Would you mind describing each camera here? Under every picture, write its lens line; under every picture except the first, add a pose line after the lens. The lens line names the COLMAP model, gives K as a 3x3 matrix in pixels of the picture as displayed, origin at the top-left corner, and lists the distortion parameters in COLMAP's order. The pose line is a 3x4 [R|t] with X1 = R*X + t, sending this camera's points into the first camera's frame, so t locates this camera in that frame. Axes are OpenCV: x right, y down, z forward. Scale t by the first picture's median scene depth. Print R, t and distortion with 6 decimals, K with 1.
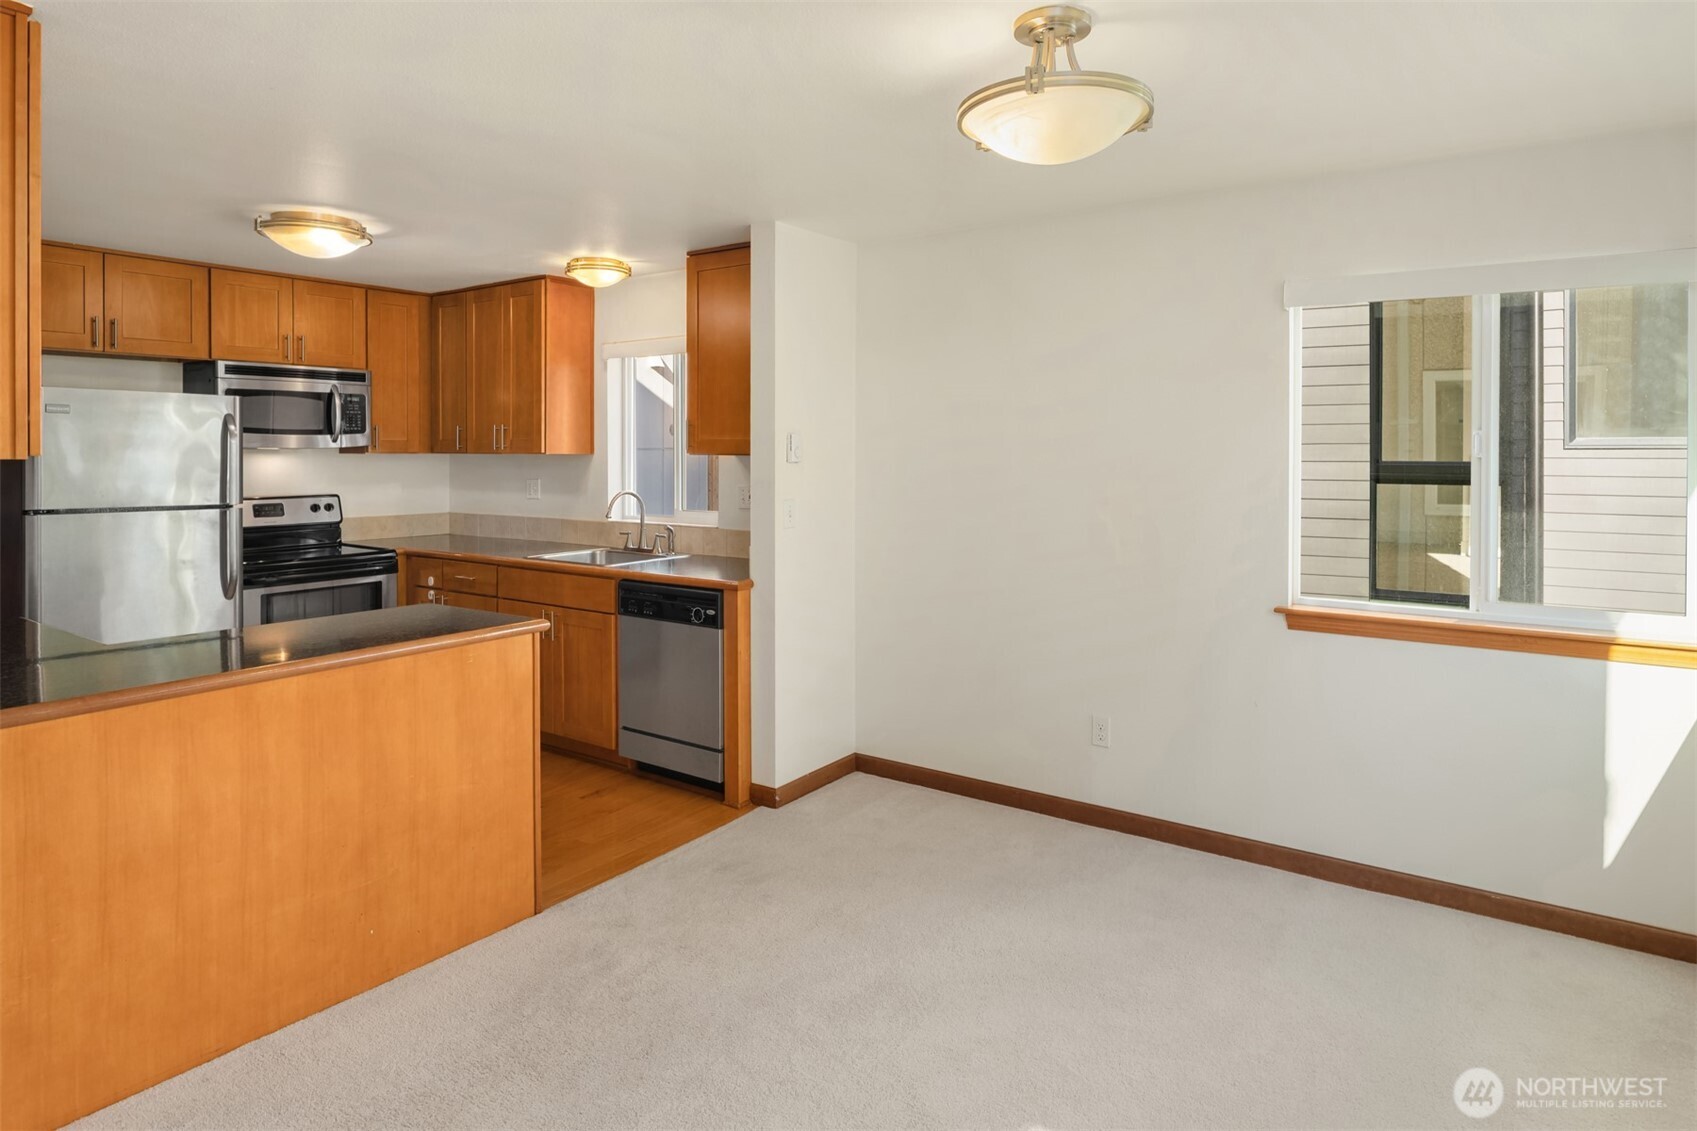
lens RADIAL K [[948.6, 0, 879.5], [0, 948.6, 451.2], [0, 0, 1]] dist [-0.002925, -0.000941]
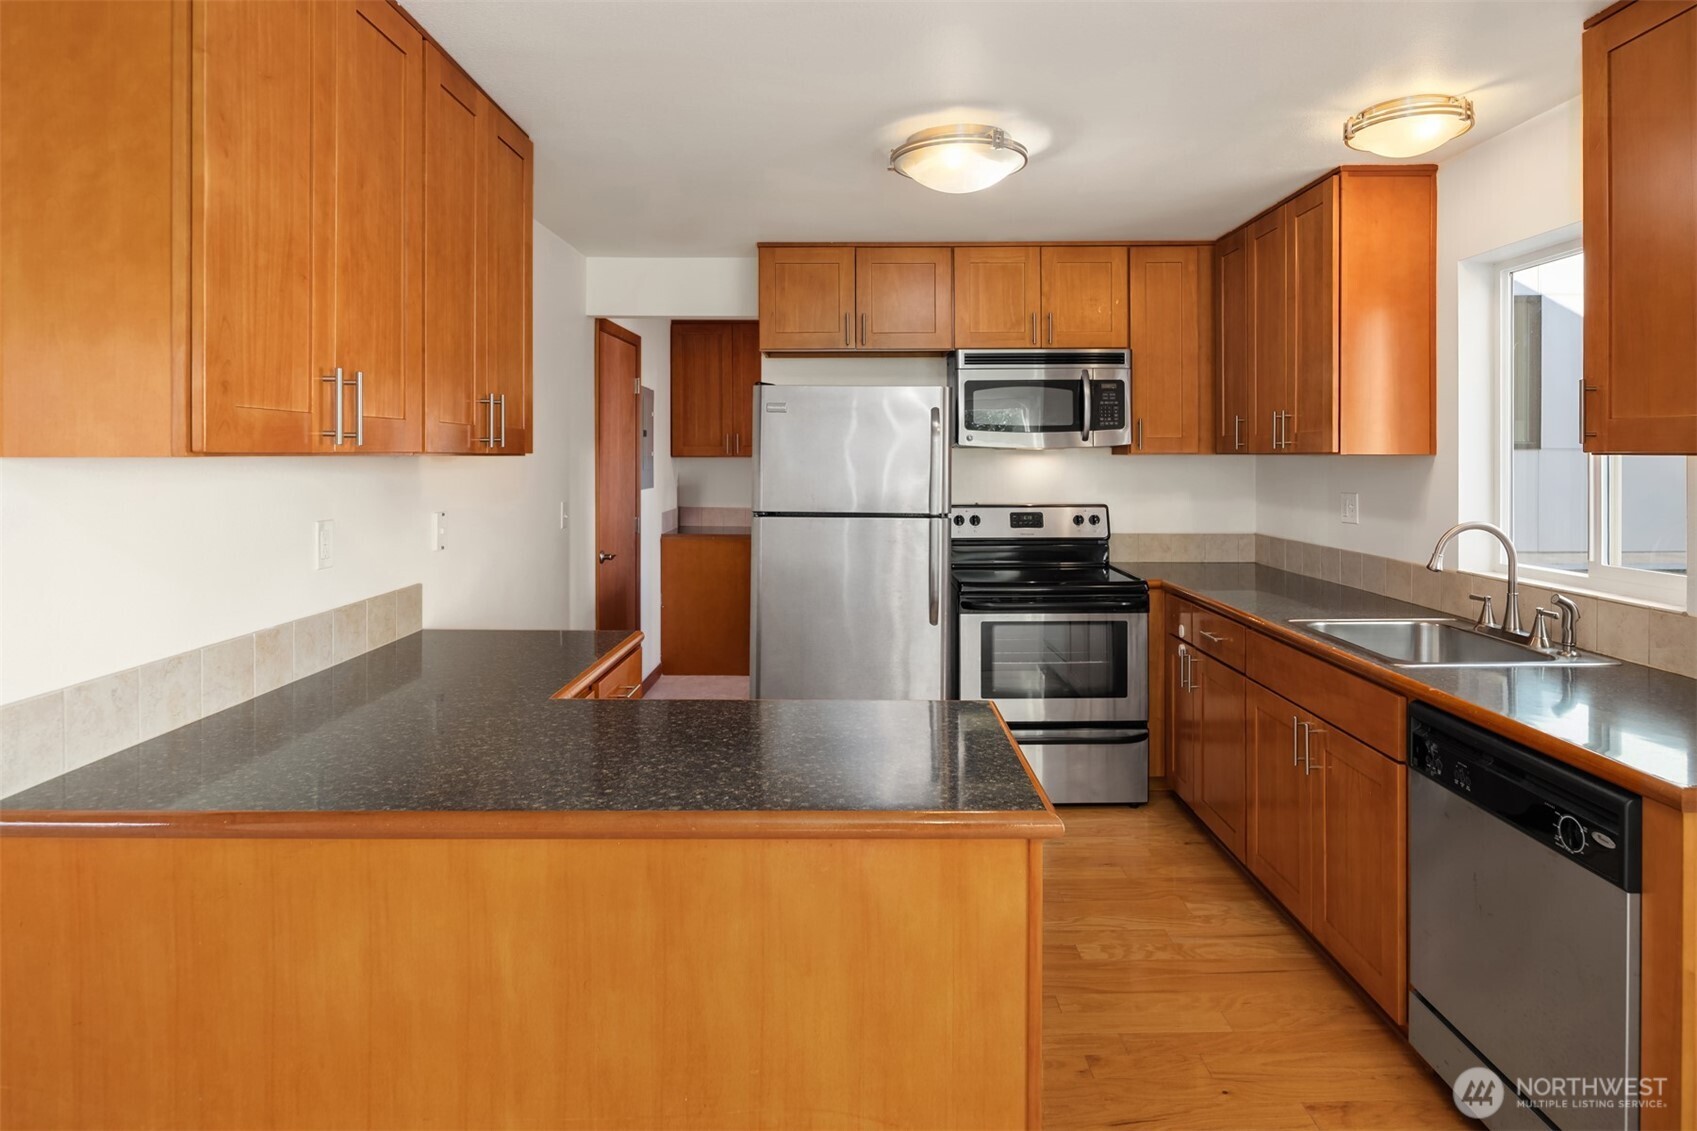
lens RADIAL K [[939.9, 0, 861.2], [0, 939.9, 459.4], [0, 0, 1]] dist [-0.004213, -0.001545]
pose [[0.564133, 0.003190, -0.825678, -0.020713], [0.000542, 0.999991, 0.004234, 0.003044], [0.825684, -0.002836, 0.564126, 0.394395]]
